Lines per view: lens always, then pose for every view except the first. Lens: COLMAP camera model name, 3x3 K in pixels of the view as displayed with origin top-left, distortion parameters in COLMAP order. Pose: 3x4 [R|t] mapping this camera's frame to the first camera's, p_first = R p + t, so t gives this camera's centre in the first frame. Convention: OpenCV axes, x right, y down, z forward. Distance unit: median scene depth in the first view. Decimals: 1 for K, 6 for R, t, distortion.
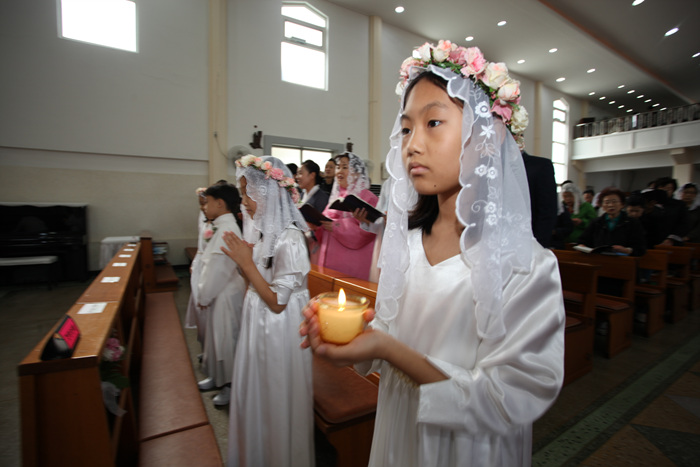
lens RADIAL K [[338.1, 0, 346.7], [0, 338.1, 233.3], [0, 0, 1]] dist [-0.070888, 0.025754]
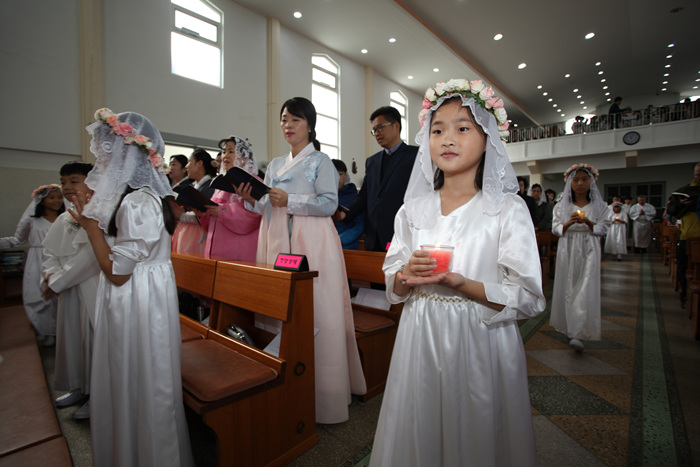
lens RADIAL K [[338.1, 0, 346.7], [0, 338.1, 233.3], [0, 0, 1]] dist [-0.070888, 0.025754]
pose [[0.961317, -0.023475, 0.274443, 0.013892], [0.030023, 0.999355, -0.019682, 0.020828], [-0.273804, 0.027160, 0.961402, -0.000935]]
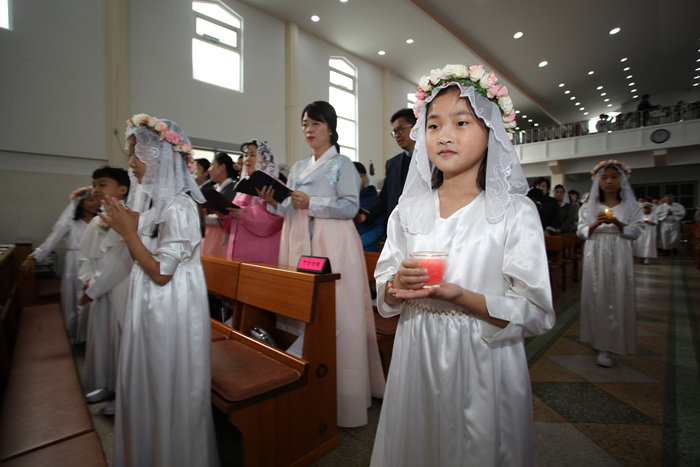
lens RADIAL K [[338.1, 0, 346.7], [0, 338.1, 233.3], [0, 0, 1]] dist [-0.070888, 0.025754]
pose [[0.973772, -0.022043, 0.226456, 0.010687], [0.028684, 0.999248, -0.026075, 0.020248], [-0.225711, 0.031887, 0.973672, -0.000791]]
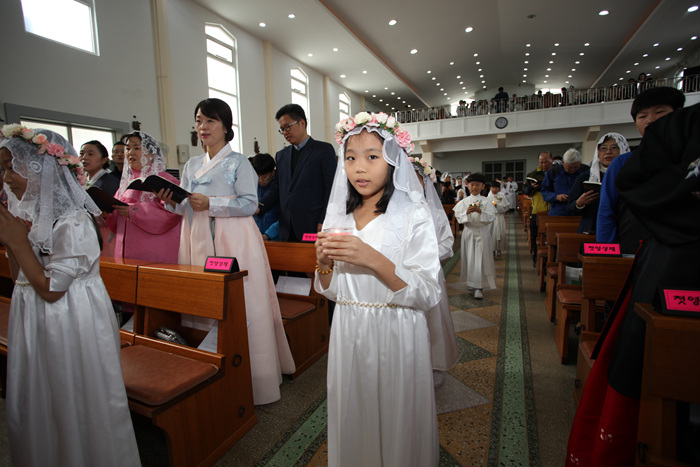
lens RADIAL K [[338.1, 0, 346.7], [0, 338.1, 233.3], [0, 0, 1]] dist [-0.070888, 0.025754]
pose [[0.845329, -0.097130, 0.525342, -0.004545], [0.073919, 0.995141, 0.065048, 0.006175], [-0.529108, -0.016155, 0.848401, -0.019471]]
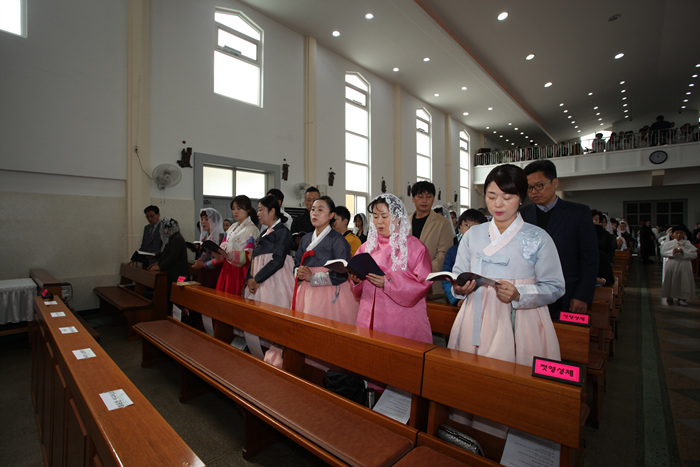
lens RADIAL K [[338.1, 0, 346.7], [0, 338.1, 233.3], [0, 0, 1]] dist [-0.070888, 0.025754]
pose [[0.959835, -0.011515, 0.280329, -0.108409], [0.025489, 0.998604, -0.046255, -0.030409], [-0.279405, 0.051543, 0.958789, 0.064202]]
